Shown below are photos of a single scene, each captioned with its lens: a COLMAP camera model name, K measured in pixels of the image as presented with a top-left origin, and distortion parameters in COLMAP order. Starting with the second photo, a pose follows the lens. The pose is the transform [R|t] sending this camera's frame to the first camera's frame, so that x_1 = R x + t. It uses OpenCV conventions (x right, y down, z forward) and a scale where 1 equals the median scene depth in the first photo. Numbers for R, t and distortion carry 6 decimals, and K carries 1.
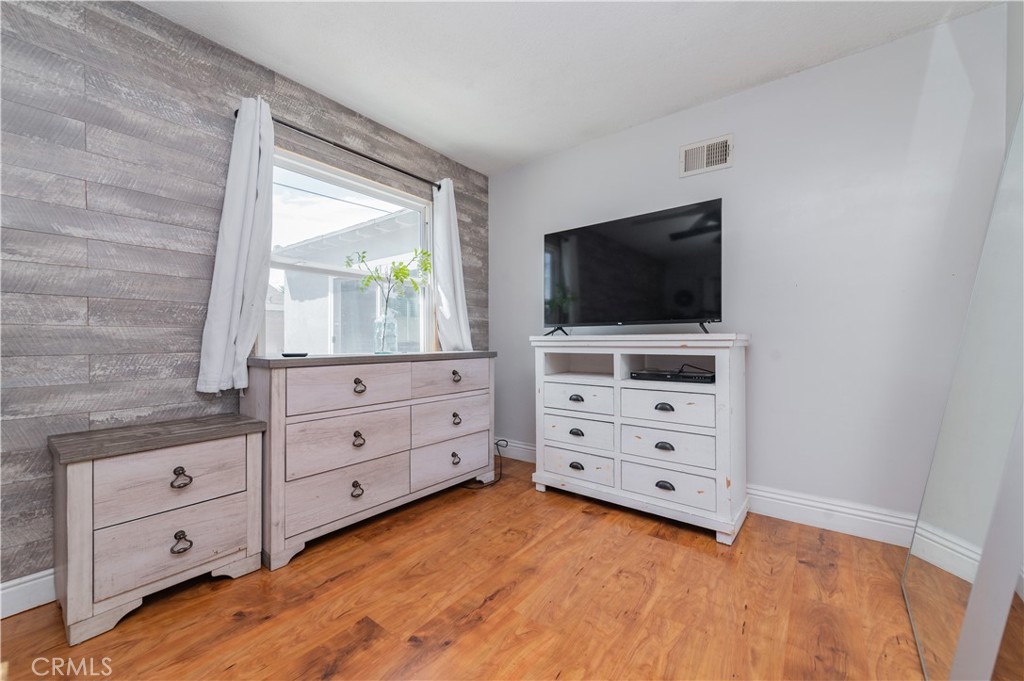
lens RADIAL K [[400.9, 0, 512.6], [0, 400.9, 341.1], [0, 0, 1]] dist [0.003235, -0.000102]
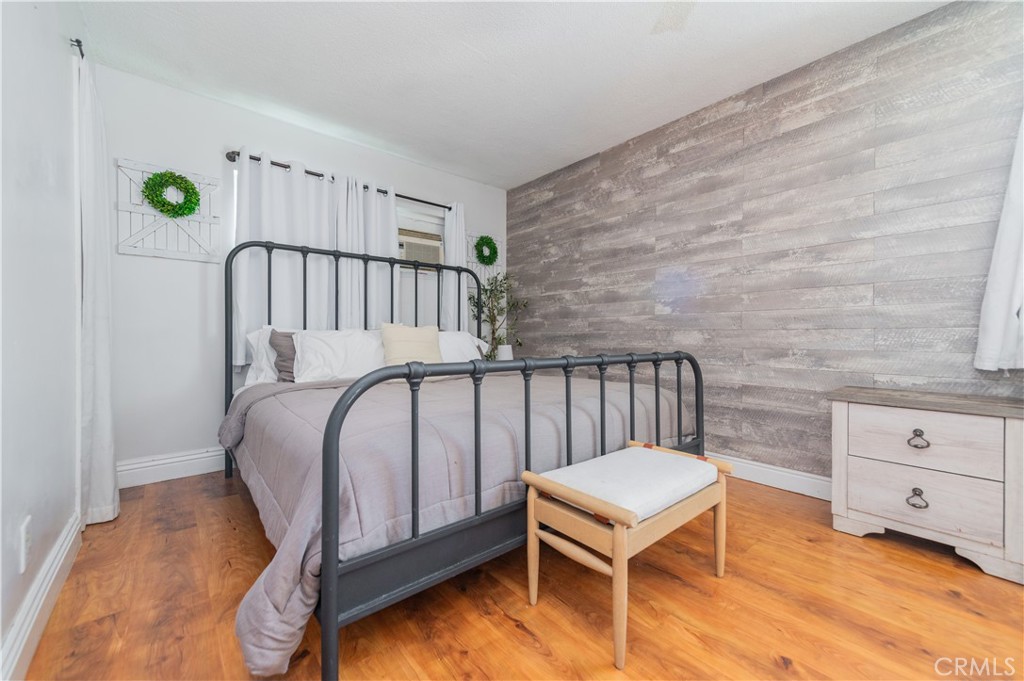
lens RADIAL K [[400.9, 0, 512.6], [0, 400.9, 341.1], [0, 0, 1]] dist [0.003235, -0.000102]
pose [[-0.211239, 0.010084, -0.977382, 0.431472], [-0.010655, 0.999864, 0.012619, 0.069593], [0.977376, 0.013079, -0.211103, 0.145913]]
